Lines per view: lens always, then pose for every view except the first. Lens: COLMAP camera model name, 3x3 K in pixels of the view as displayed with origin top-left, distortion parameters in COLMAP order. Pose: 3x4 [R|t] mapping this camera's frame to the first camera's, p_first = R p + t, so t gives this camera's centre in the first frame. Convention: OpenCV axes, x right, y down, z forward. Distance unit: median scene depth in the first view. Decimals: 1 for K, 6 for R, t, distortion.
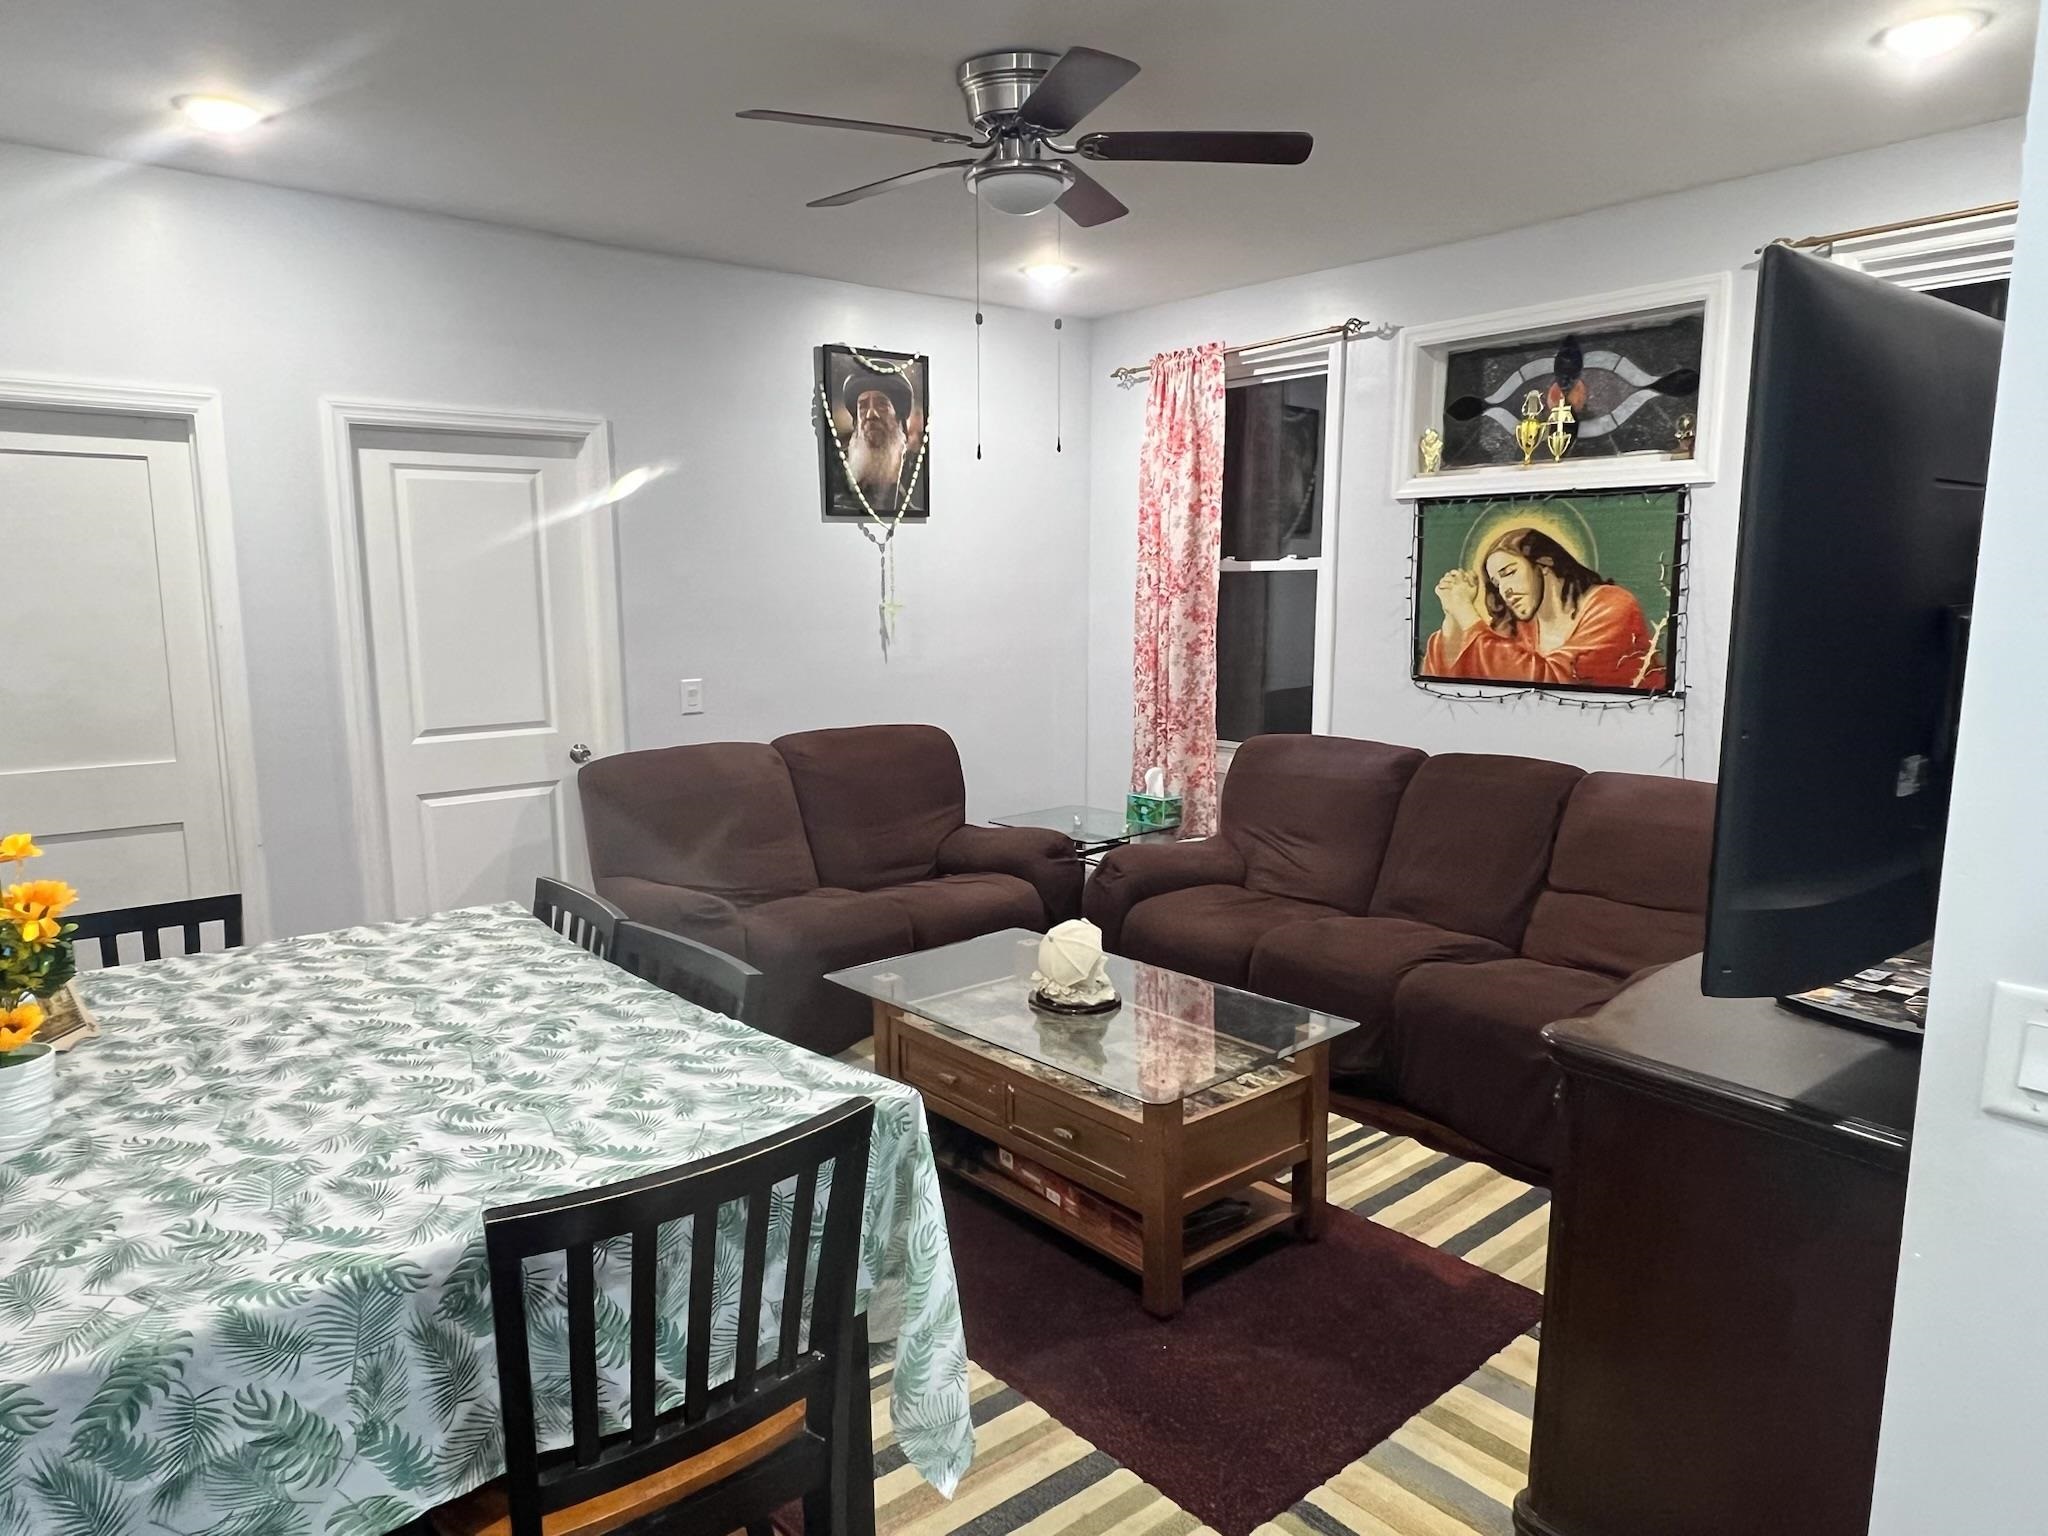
lens RADIAL K [[1310.3, 0, 1018.0], [0, 1310.3, 789.0], [0, 0, 1]] dist [-0.000624, 0.000598]
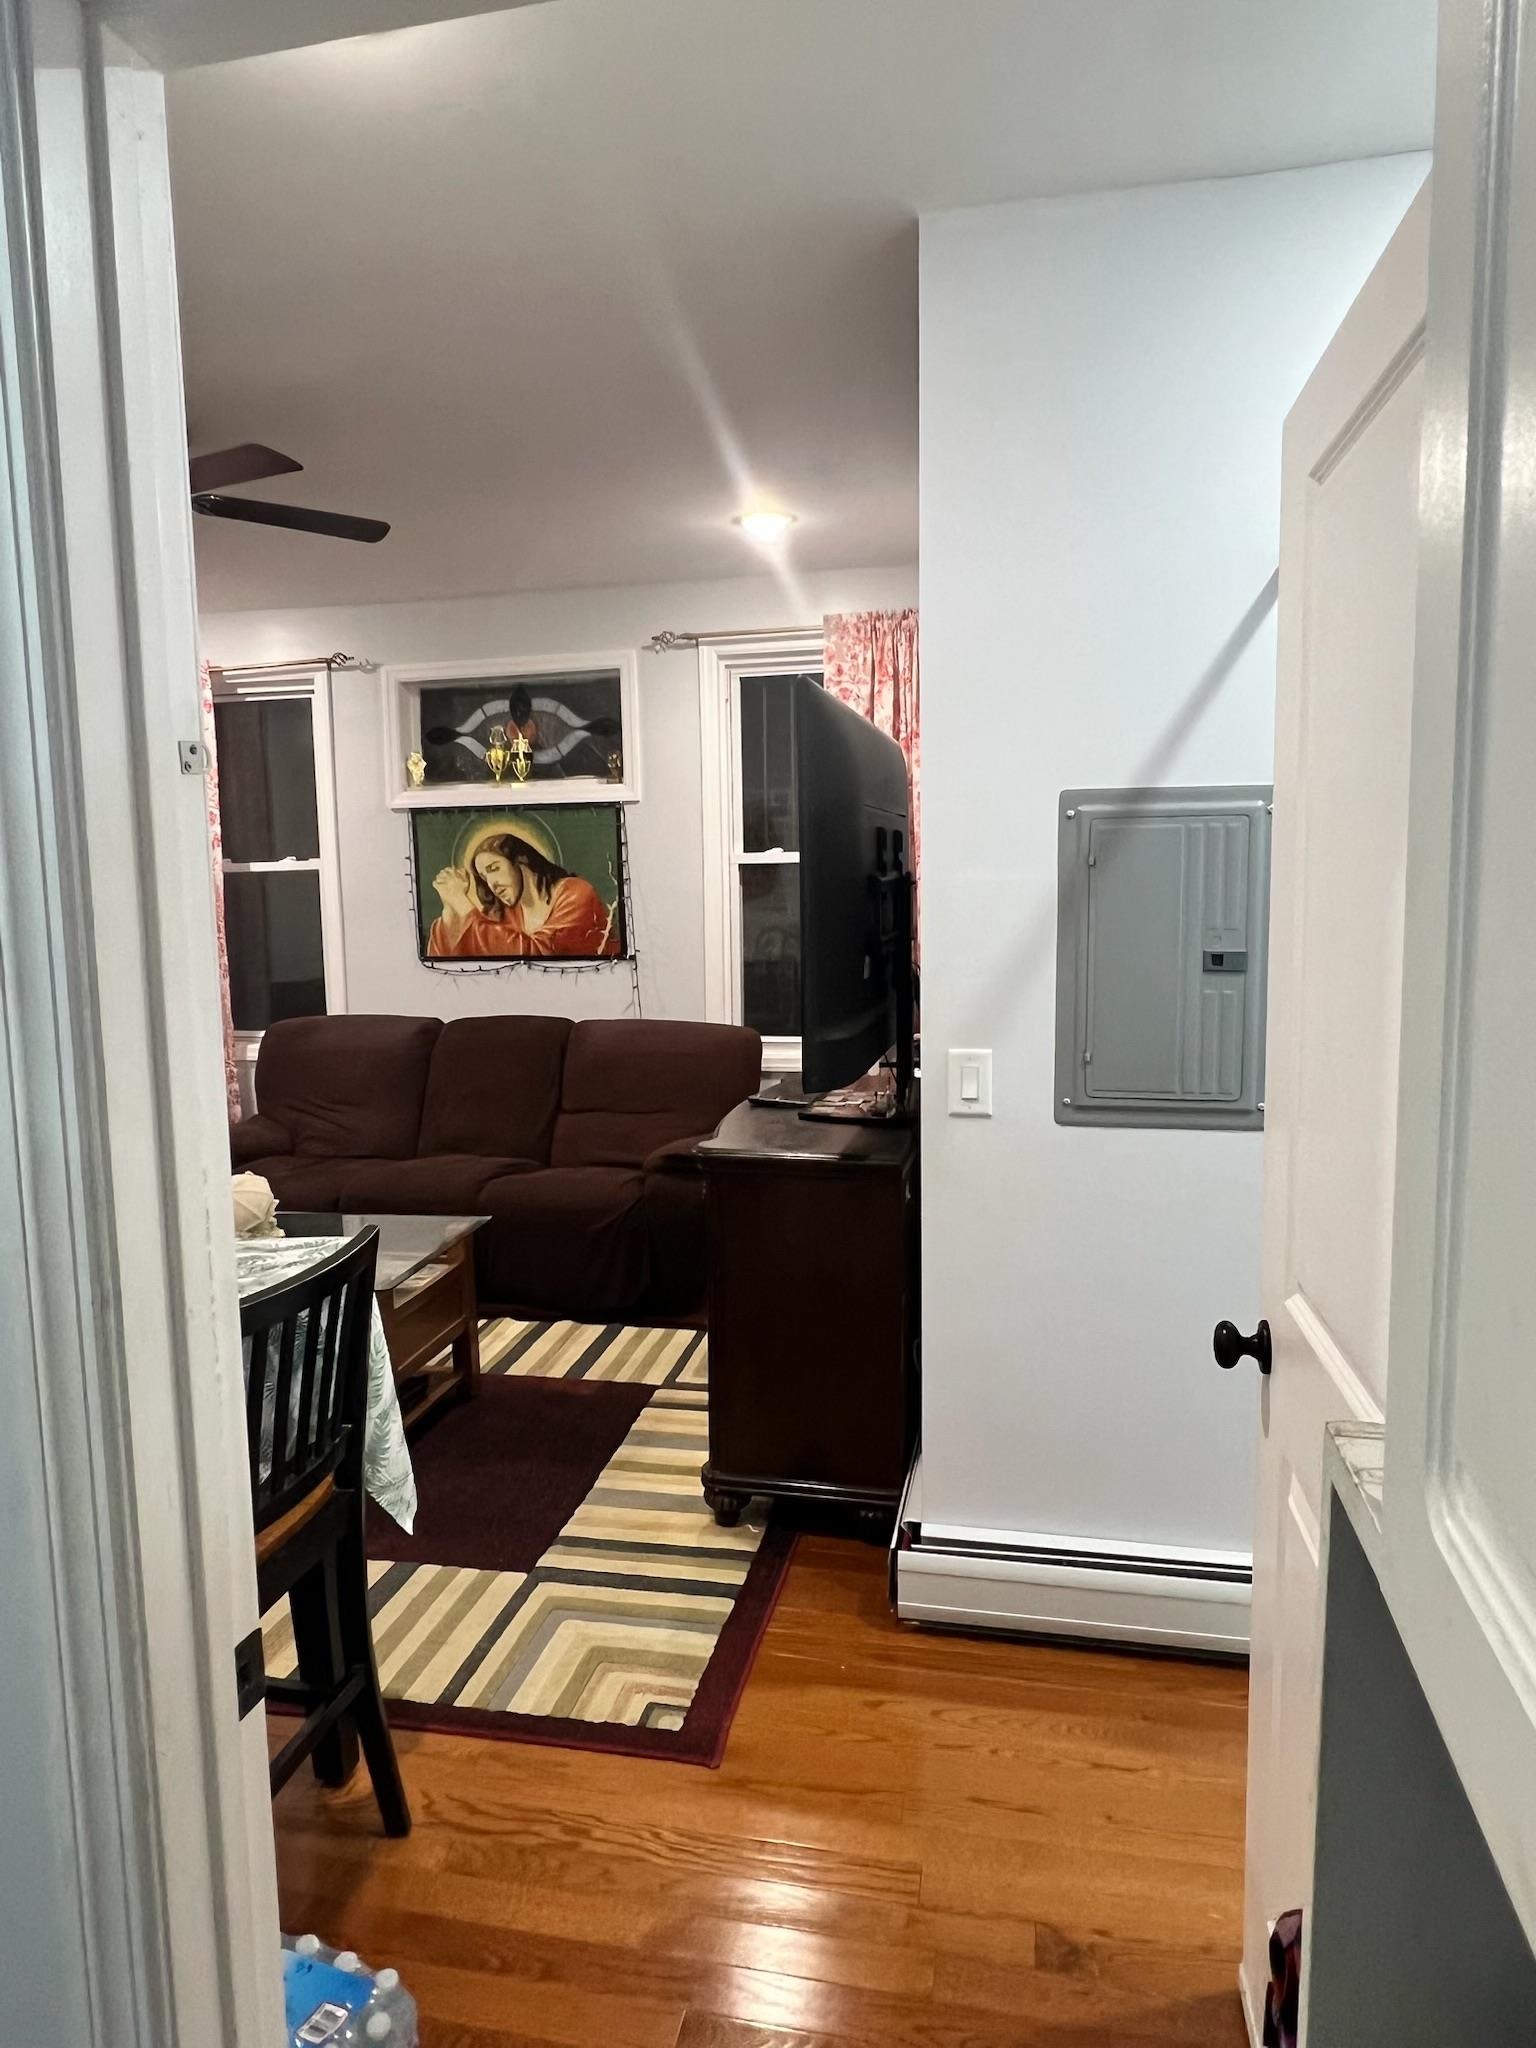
lens RADIAL K [[1310.3, 0, 748.2], [0, 1310.3, 1033.6], [0, 0, 1]] dist [-0.000624, 0.000598]
pose [[0.789735, -0.084861, 0.607550, -0.206857], [0.114358, 0.993390, -0.009897, 0.030149], [-0.602694, 0.077294, 0.794220, -0.121783]]
